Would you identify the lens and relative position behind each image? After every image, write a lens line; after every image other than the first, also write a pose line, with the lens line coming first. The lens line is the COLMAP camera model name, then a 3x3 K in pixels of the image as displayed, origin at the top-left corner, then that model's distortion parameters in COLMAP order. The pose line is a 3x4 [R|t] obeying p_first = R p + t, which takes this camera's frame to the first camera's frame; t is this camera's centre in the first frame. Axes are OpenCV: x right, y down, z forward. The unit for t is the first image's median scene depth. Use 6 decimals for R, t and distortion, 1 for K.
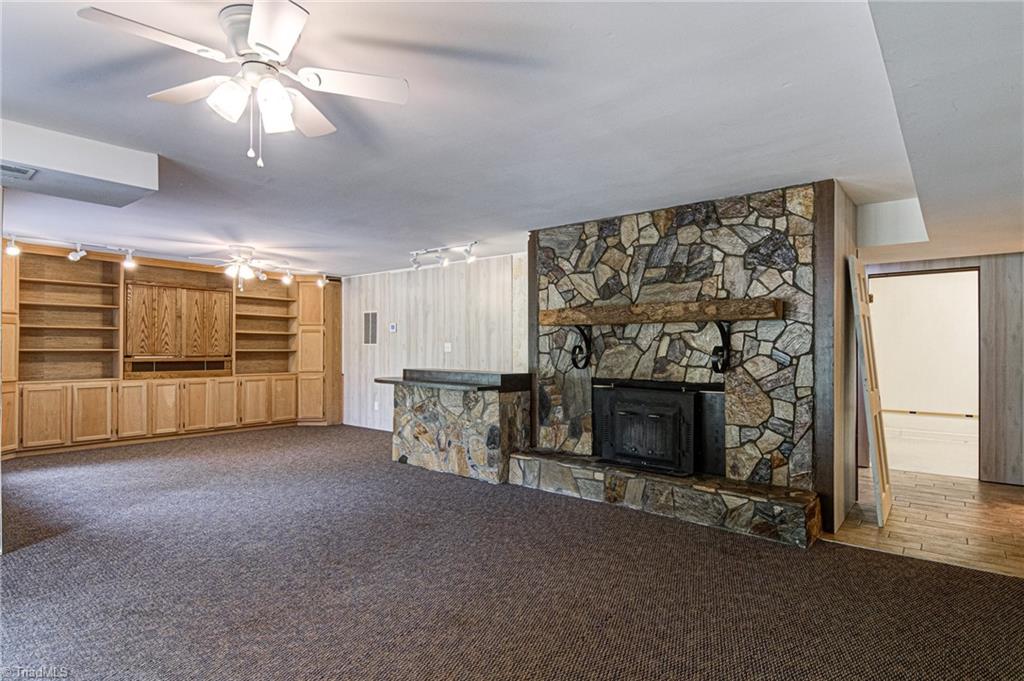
lens RADIAL K [[540.1, 0, 513.1], [0, 540.1, 344.7], [0, 0, 1]] dist [0.009240, -0.014304]
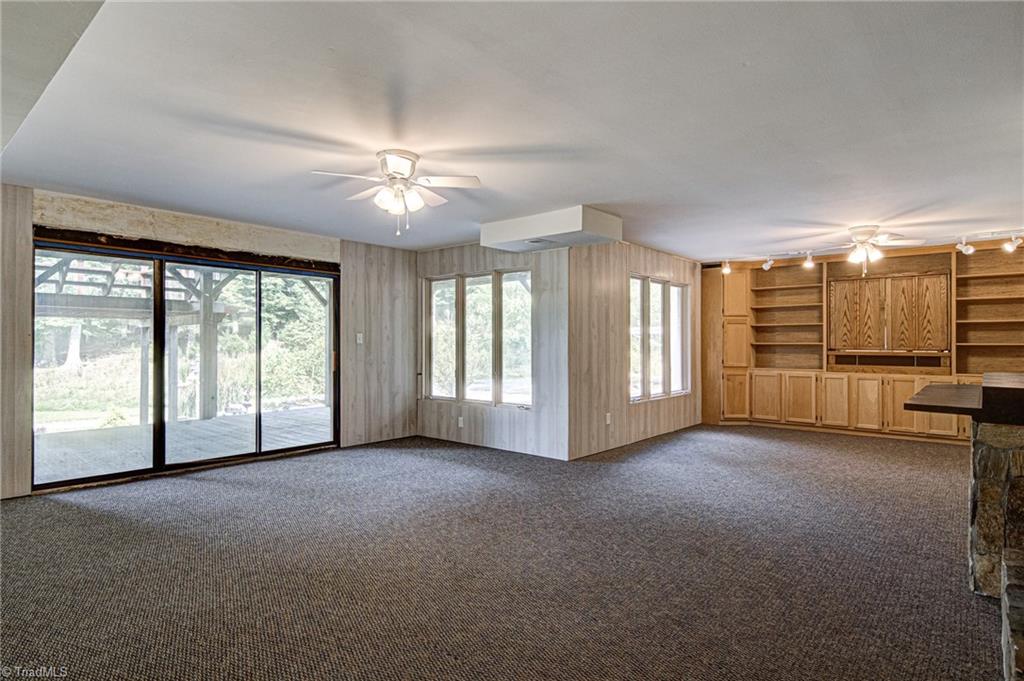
lens RADIAL K [[540.1, 0, 513.9], [0, 540.1, 341.4], [0, 0, 1]] dist [0.009240, -0.014304]
pose [[-0.023690, -0.006211, -0.999700, 0.375158], [0.006024, 0.999962, -0.006356, 0.008837], [0.999701, -0.006172, -0.023651, 0.413440]]
